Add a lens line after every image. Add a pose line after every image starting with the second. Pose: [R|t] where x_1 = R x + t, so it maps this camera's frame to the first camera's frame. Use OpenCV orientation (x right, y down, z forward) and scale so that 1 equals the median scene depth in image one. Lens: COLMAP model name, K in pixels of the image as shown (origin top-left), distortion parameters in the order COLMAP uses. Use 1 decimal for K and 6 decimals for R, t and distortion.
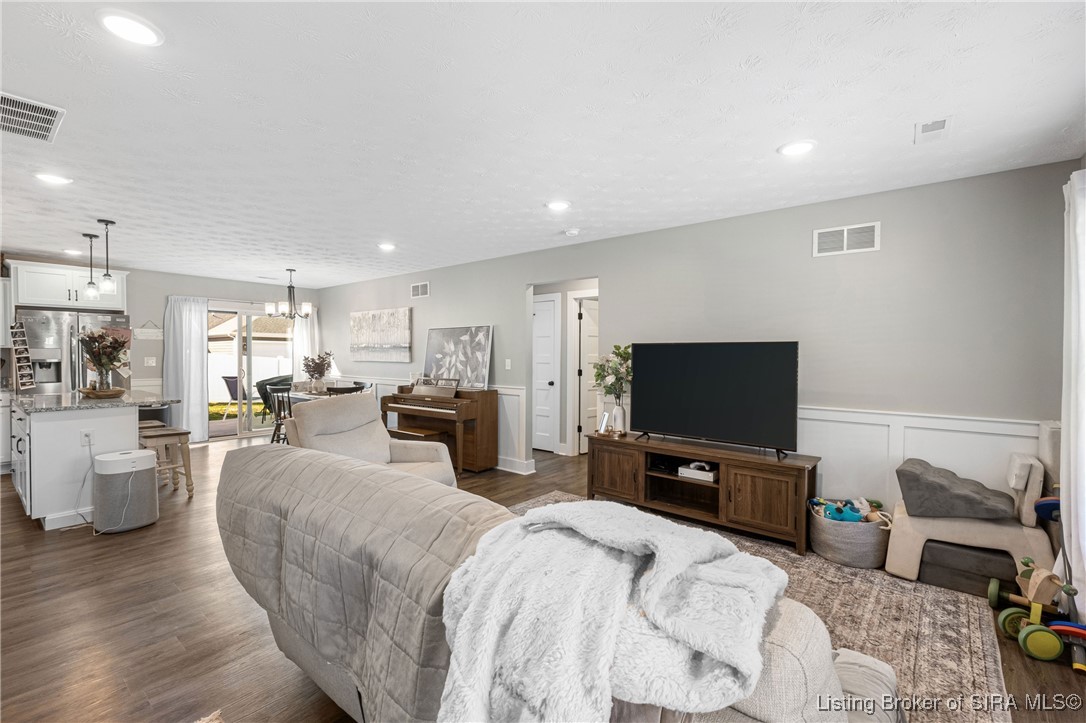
lens RADIAL K [[480.0, 0, 538.3], [0, 480.0, 357.3], [0, 0, 1]] dist [0.000432, -0.000185]
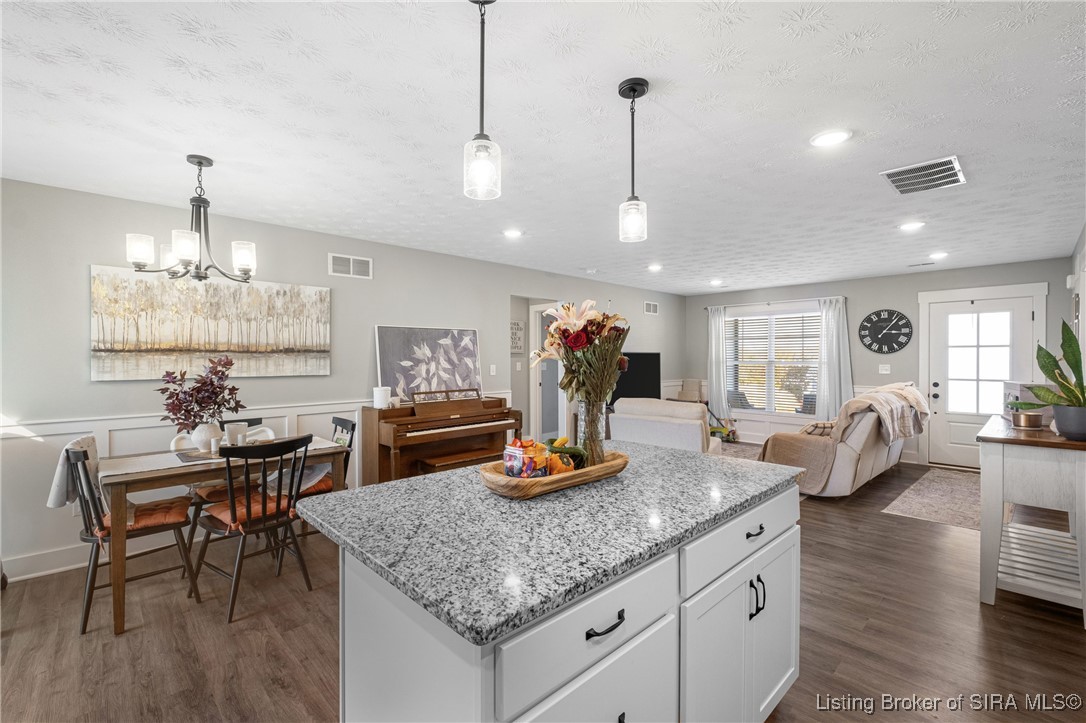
lens RADIAL K [[480.0, 0, 536.0], [0, 480.0, 353.0], [0, 0, 1]] dist [0.000432, -0.000185]
pose [[0.114486, 0.007111, 0.993399, -0.896518], [0.014099, 0.999862, -0.008783, -0.009516], [-0.993325, 0.015011, 0.114370, 0.677454]]
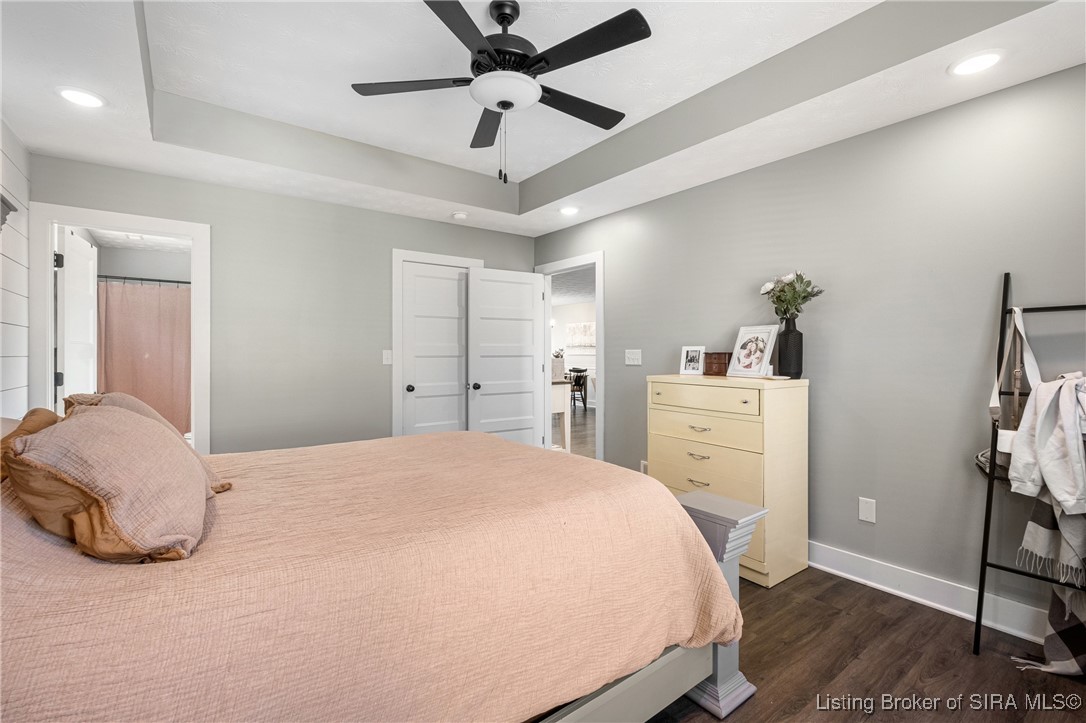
lens RADIAL K [[480.0, 0, 542.3], [0, 480.0, 357.0], [0, 0, 1]] dist [0.000432, -0.000185]
pose [[0.975473, 0.000469, -0.220121, -0.145885], [-0.000405, 1.000000, 0.000336, 0.017561], [0.220121, -0.000239, 0.975473, -0.648383]]
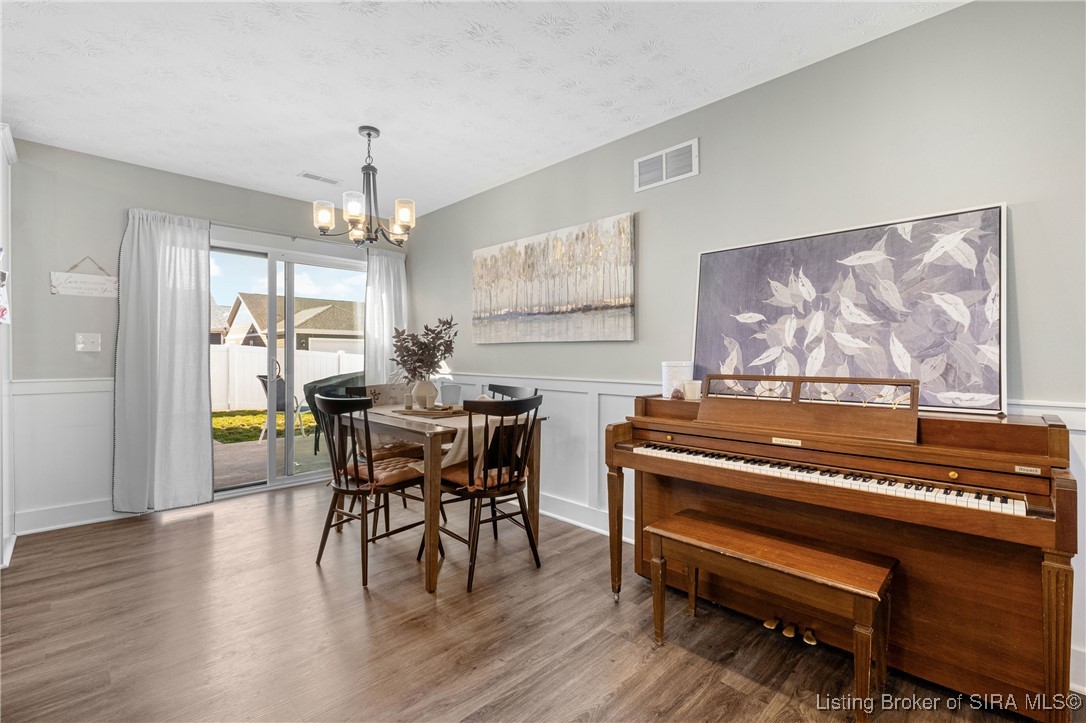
lens RADIAL K [[480.0, 0, 541.3], [0, 480.0, 355.0], [0, 0, 1]] dist [0.000432, -0.000185]
pose [[0.995482, -0.003480, -0.094885, -0.319152], [0.002954, 0.999979, -0.005681, 0.026687], [0.094903, 0.005375, 0.995472, 0.582291]]
